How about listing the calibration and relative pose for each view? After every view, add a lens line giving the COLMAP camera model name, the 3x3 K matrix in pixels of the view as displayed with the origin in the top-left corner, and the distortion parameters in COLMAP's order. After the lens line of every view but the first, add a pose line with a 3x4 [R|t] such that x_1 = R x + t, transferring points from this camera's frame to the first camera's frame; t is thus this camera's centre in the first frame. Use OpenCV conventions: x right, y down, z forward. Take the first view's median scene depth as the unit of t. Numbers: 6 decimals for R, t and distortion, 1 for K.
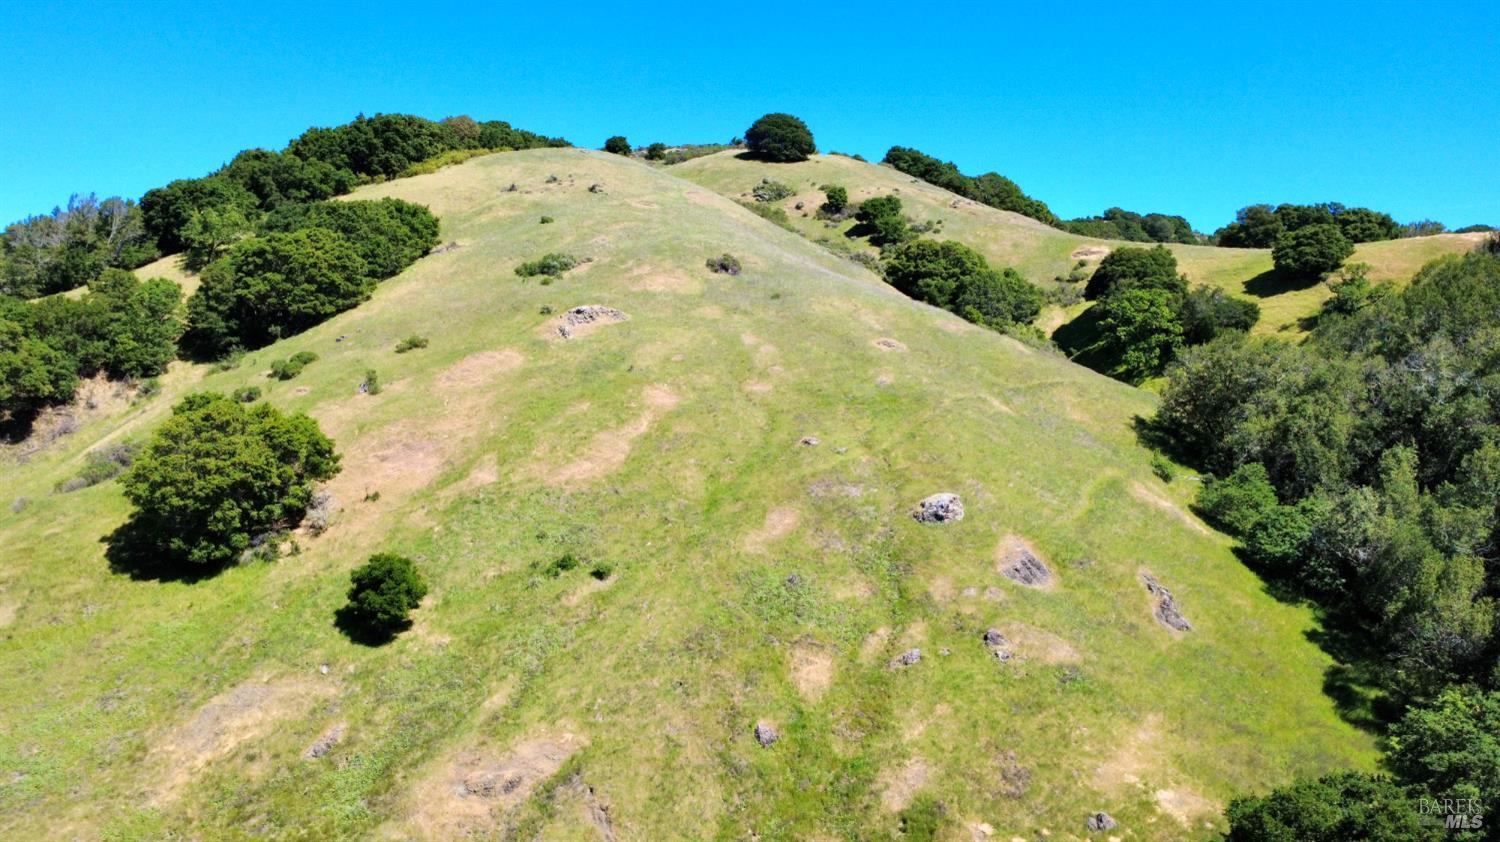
lens RADIAL K [[1097.7, 0, 751.0], [0, 1097.7, 420.6], [0, 0, 1]] dist [-0.000951, 0.004881]
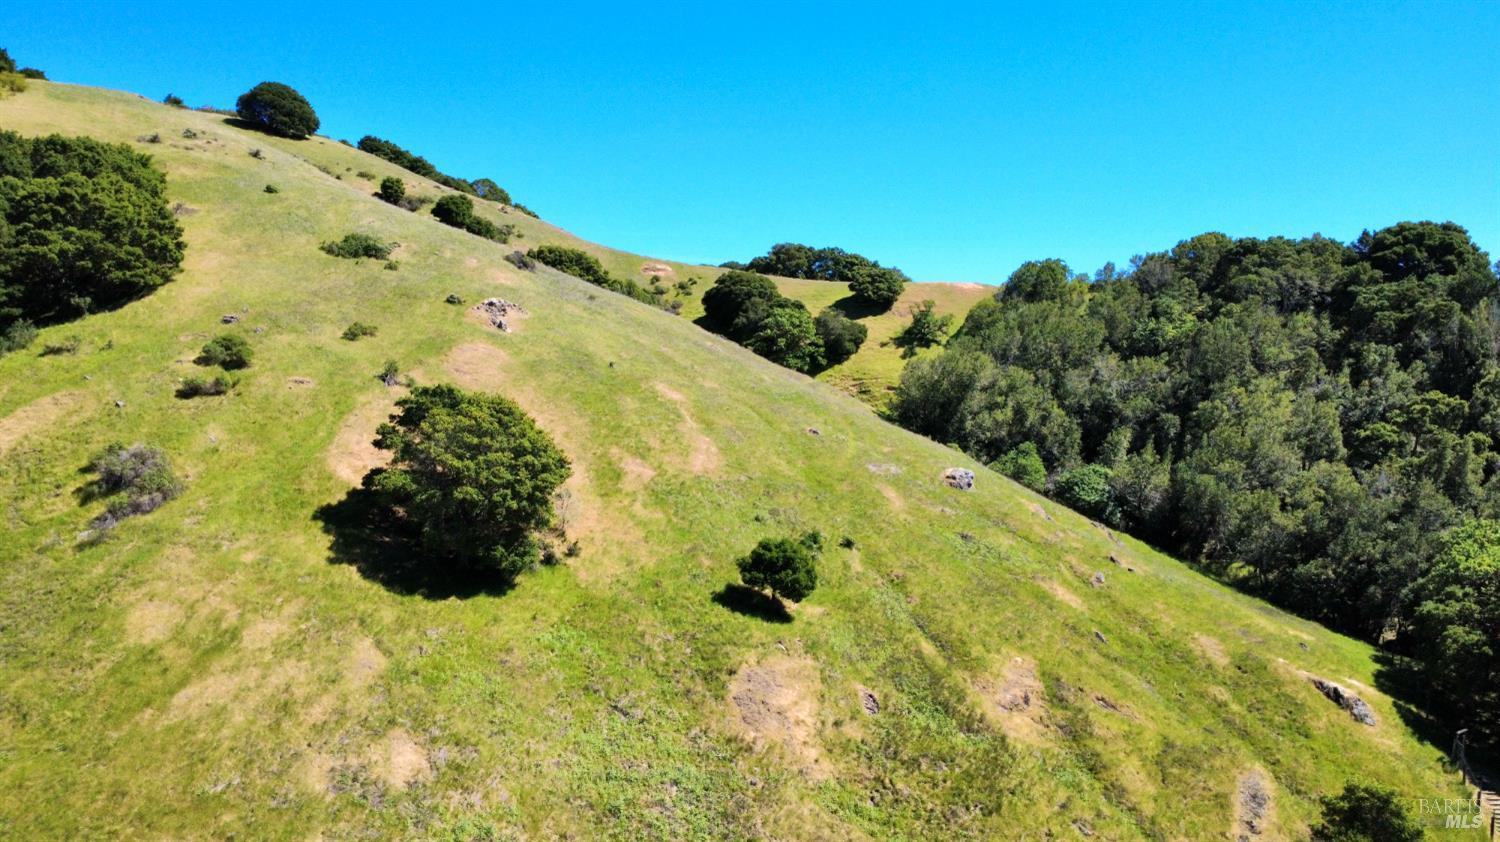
lens RADIAL K [[1097.7, 0, 749.7], [0, 1097.7, 421.0], [0, 0, 1]] dist [-0.000951, 0.004881]
pose [[0.765214, -0.008260, 0.643723, -0.393156], [0.007988, 0.999963, 0.003336, 0.001573], [-0.643727, 0.002590, 0.765251, 0.074530]]
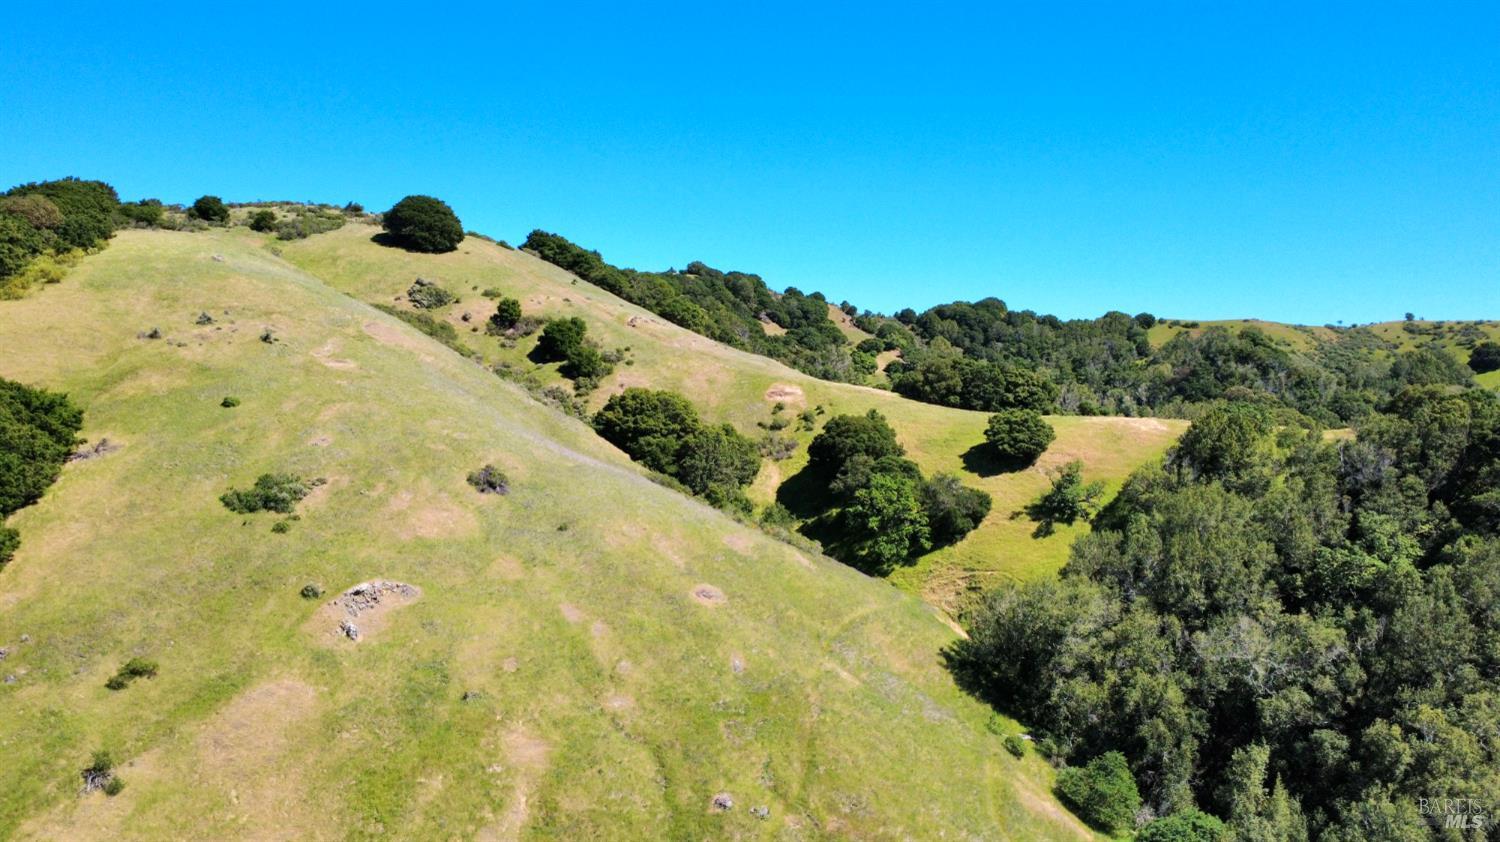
lens RADIAL K [[1097.7, 0, 752.3], [0, 1097.7, 421.2], [0, 0, 1]] dist [-0.000951, 0.004881]
pose [[0.912480, -0.002206, 0.409115, -0.143019], [0.001516, 0.999997, 0.002011, -0.145154], [-0.409118, -0.001215, 0.912481, 0.108585]]
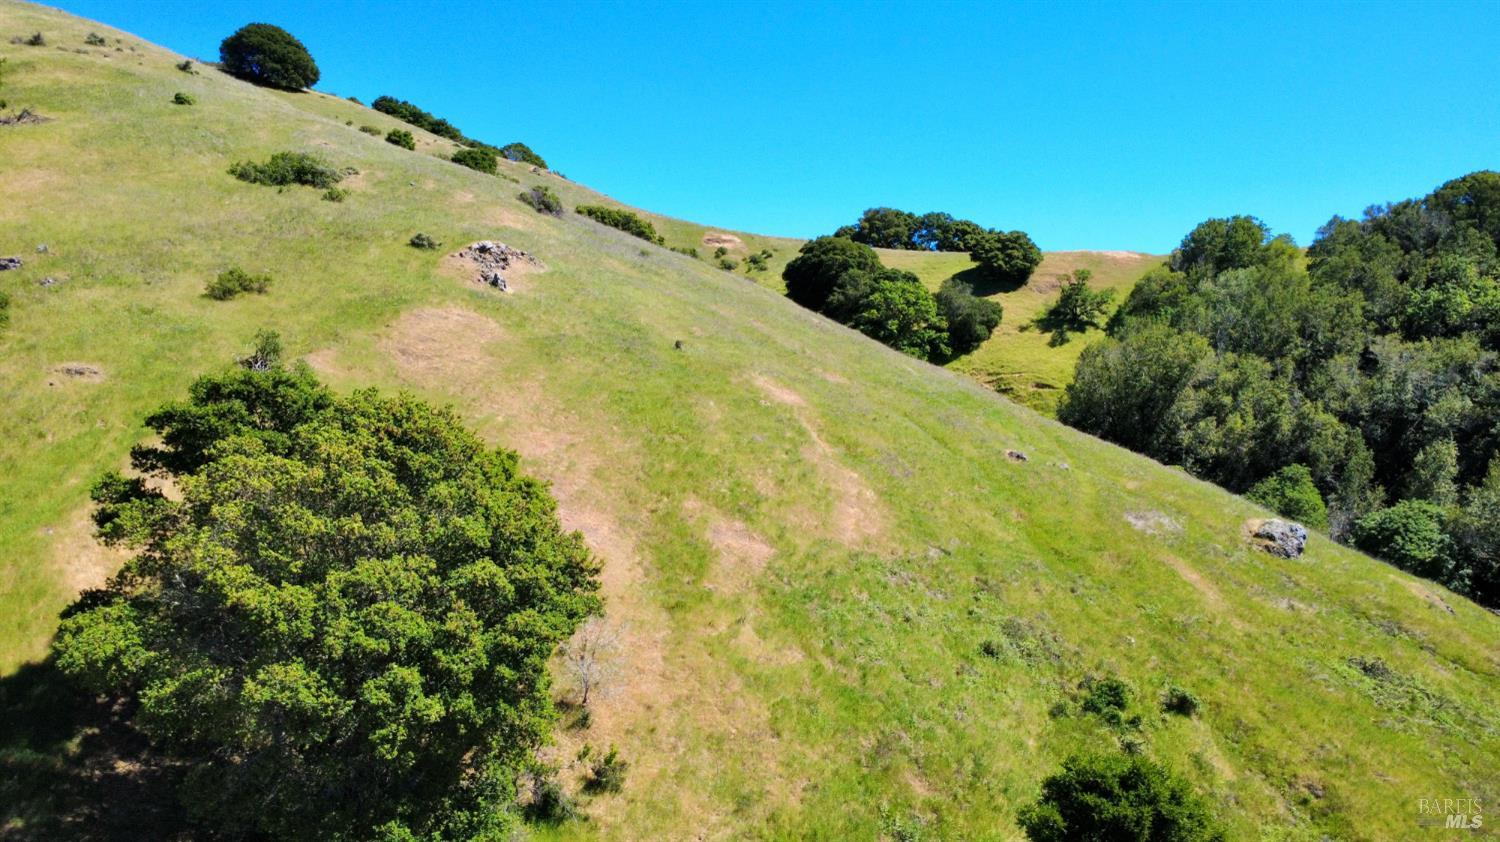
lens RADIAL K [[1097.7, 0, 748.1], [0, 1097.7, 423.4], [0, 0, 1]] dist [-0.000951, 0.004881]
pose [[0.794135, -0.011105, 0.607640, -0.264340], [0.010456, 0.999935, 0.004609, -0.003550], [-0.607651, 0.002694, 0.794200, 0.283933]]
